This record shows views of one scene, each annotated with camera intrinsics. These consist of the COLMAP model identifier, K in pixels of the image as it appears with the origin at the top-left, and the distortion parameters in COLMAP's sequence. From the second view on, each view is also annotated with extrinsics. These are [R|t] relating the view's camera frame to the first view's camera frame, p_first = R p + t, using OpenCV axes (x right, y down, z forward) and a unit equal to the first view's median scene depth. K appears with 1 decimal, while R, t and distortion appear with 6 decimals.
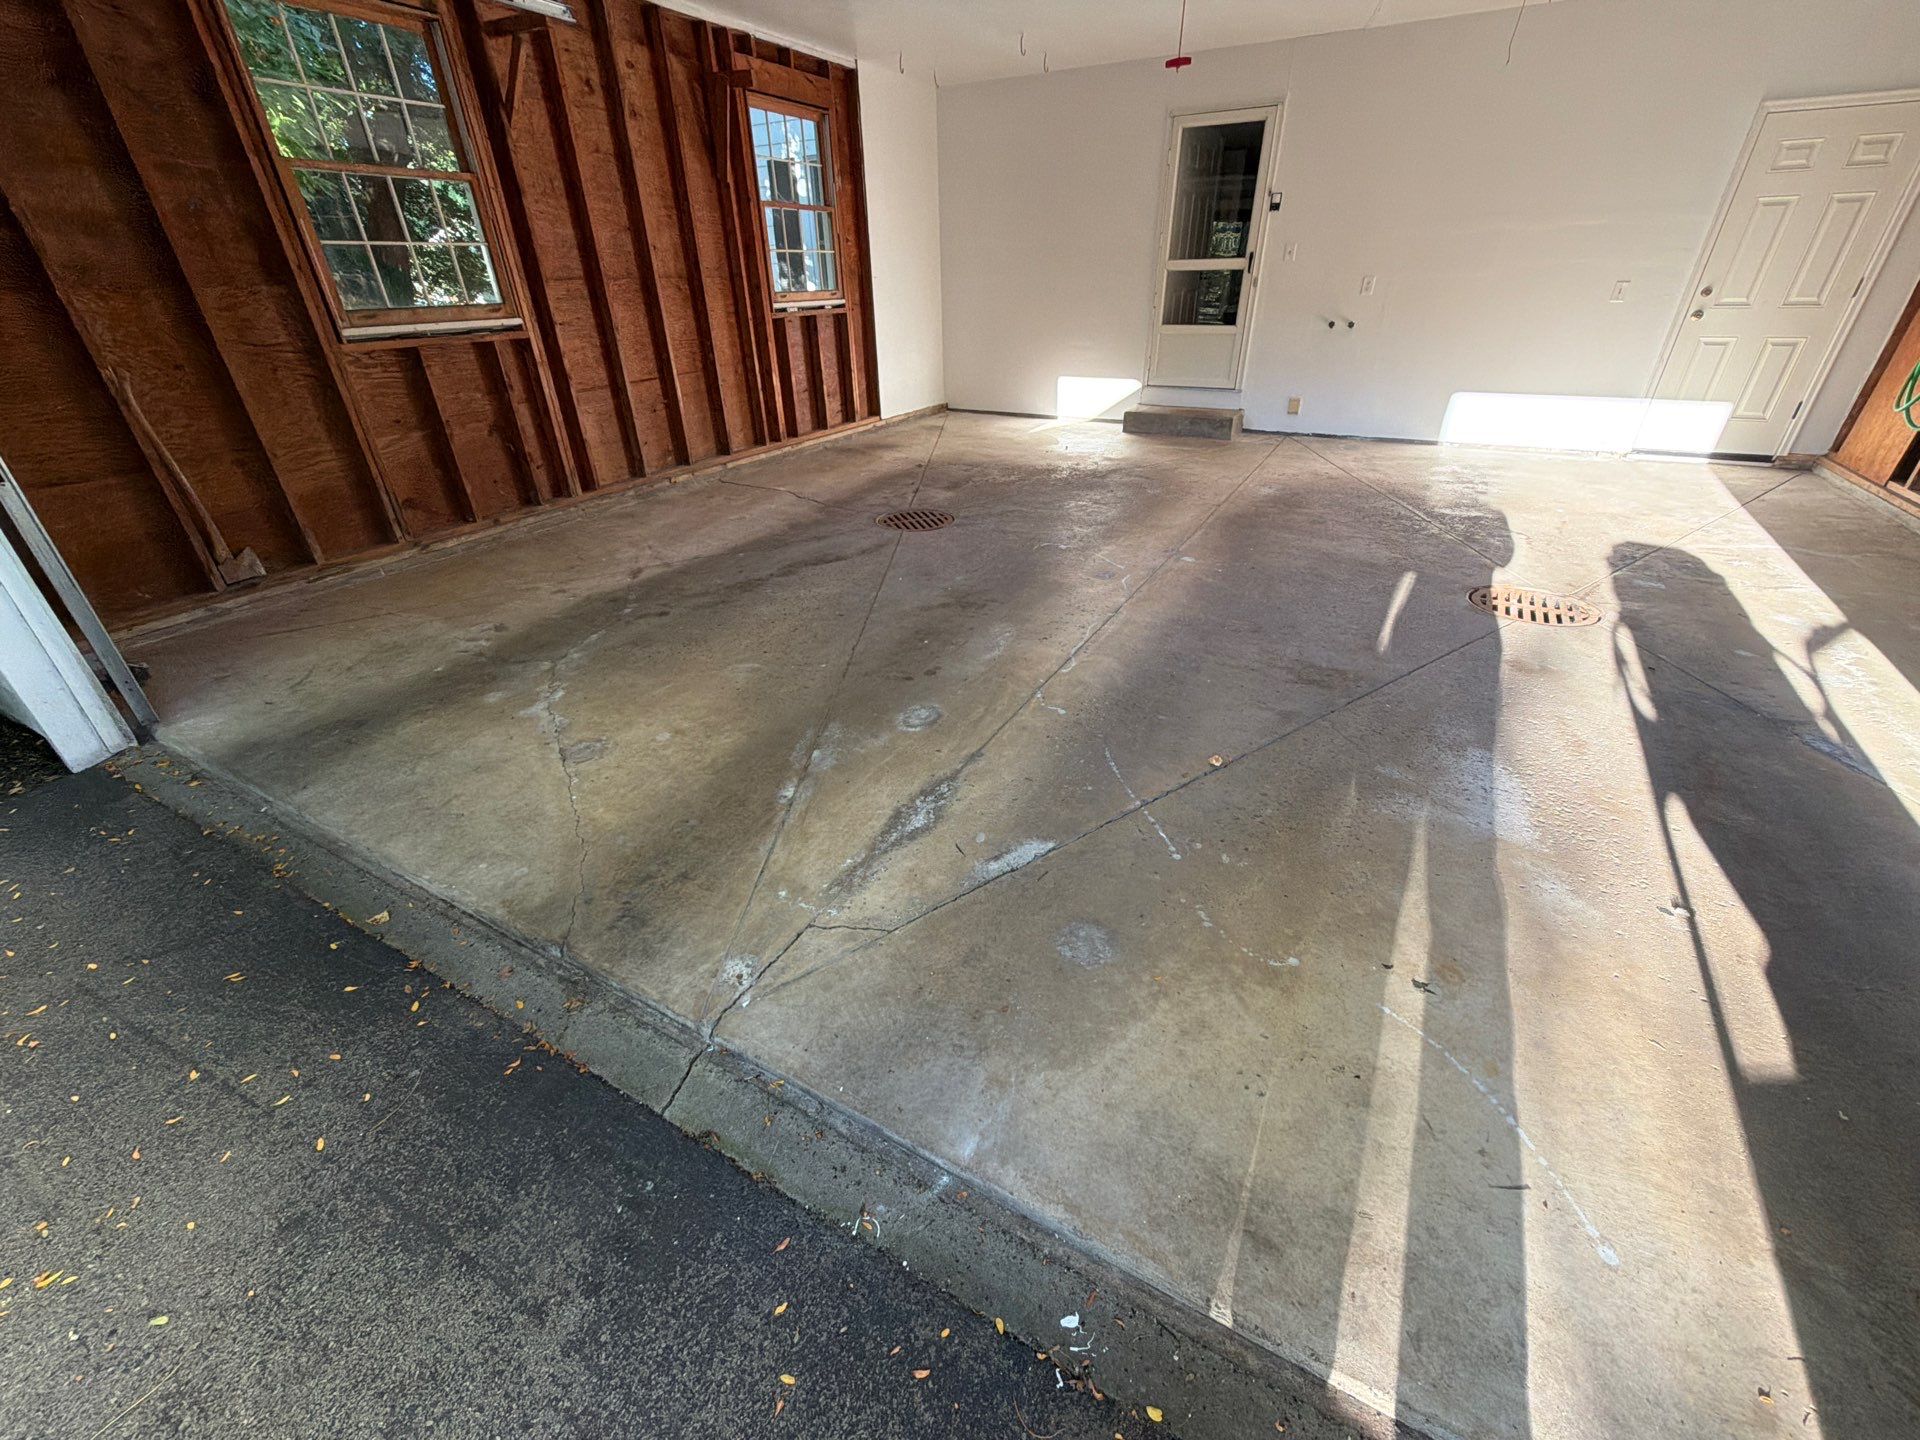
lens RADIAL K [[763.7, 0, 960.0], [0, 763.7, 720.0], [0, 0, 1]] dist [0.000284, -0.000226]
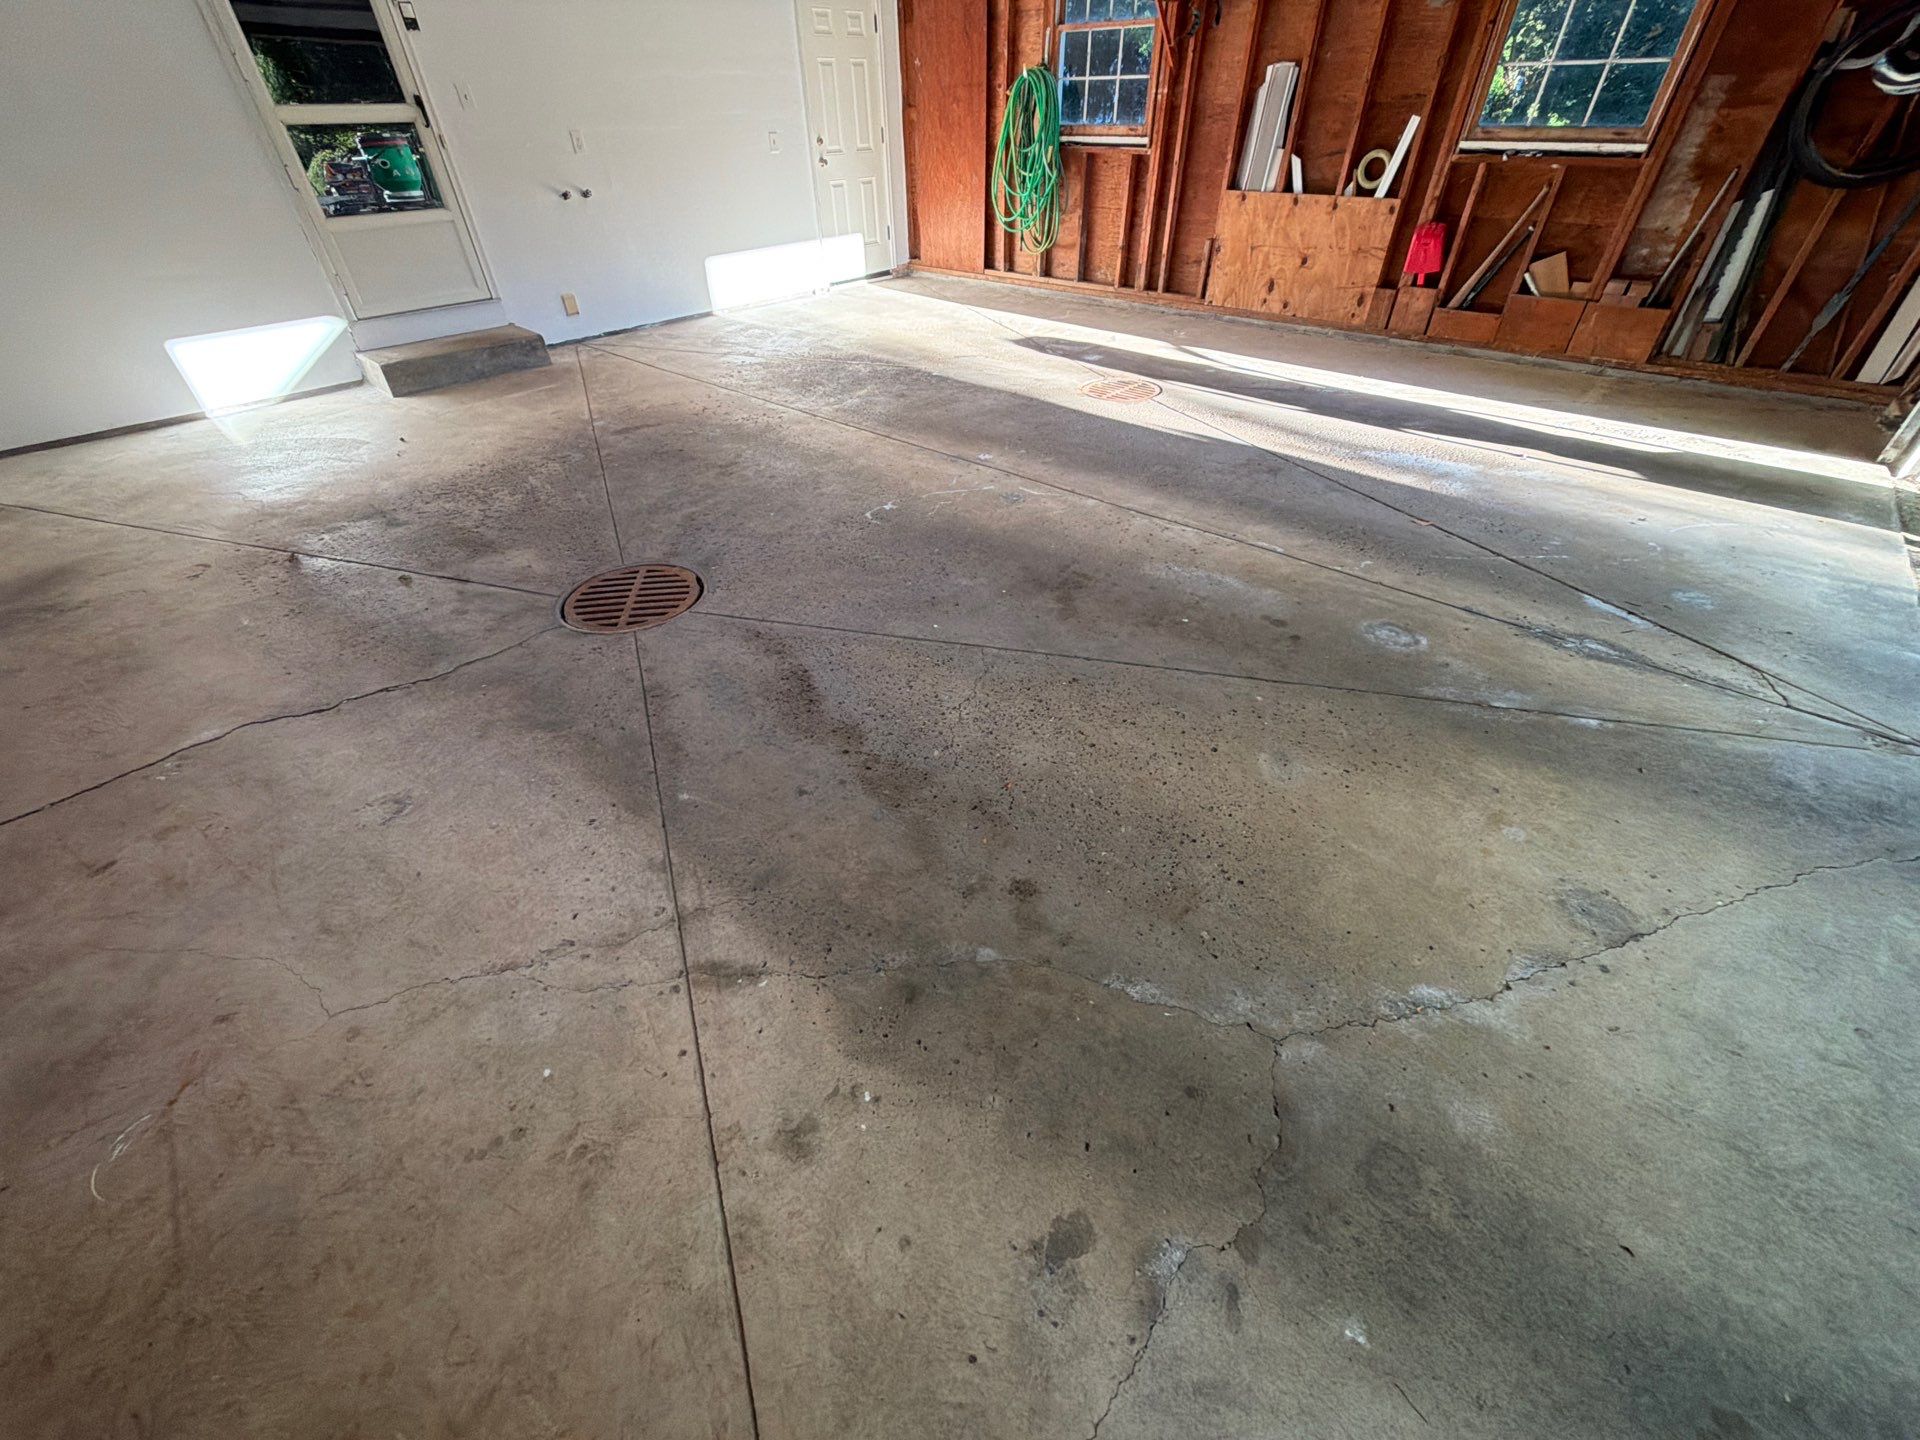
lens RADIAL K [[764.2, 0, 960.0], [0, 764.2, 720.0], [0, 0, 1]] dist [0.000381, -0.000415]
pose [[0.205753, -0.602728, 0.770963, -0.785014], [0.498477, 0.742504, 0.447447, -0.507275], [-0.842132, 0.292244, 0.453219, 0.866982]]
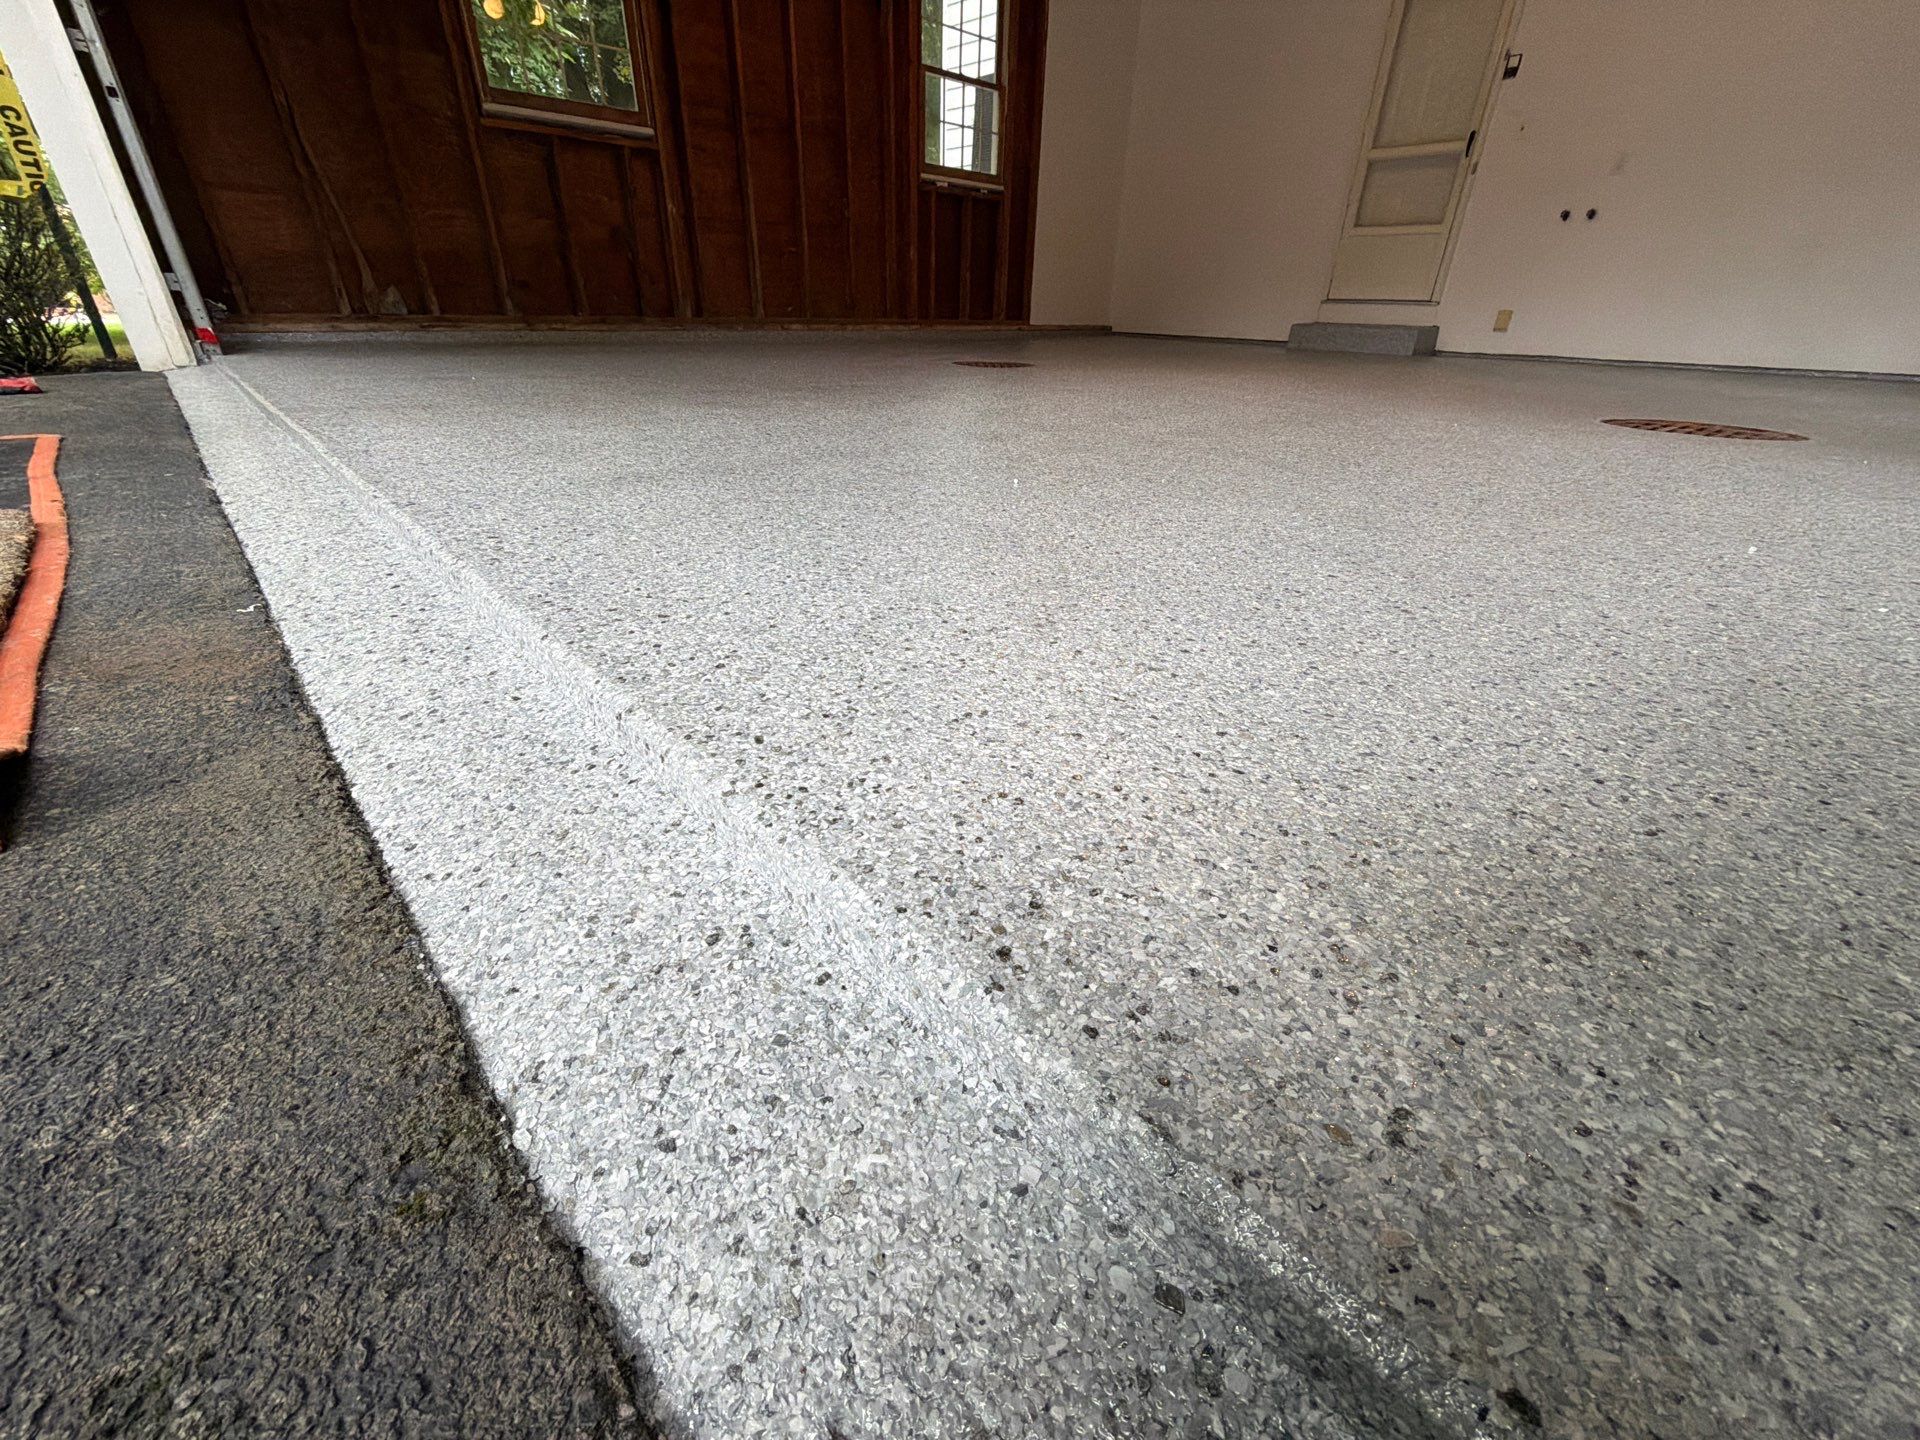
lens RADIAL K [[764.2, 0, 960.0], [0, 764.2, 720.0], [0, 0, 1]] dist [0.000381, -0.000415]
pose [[0.951949, 0.182602, -0.245865, 0.334359], [-0.189815, 0.981803, -0.005756, 0.283379], [0.240340, 0.052148, 0.969287, 0.151366]]
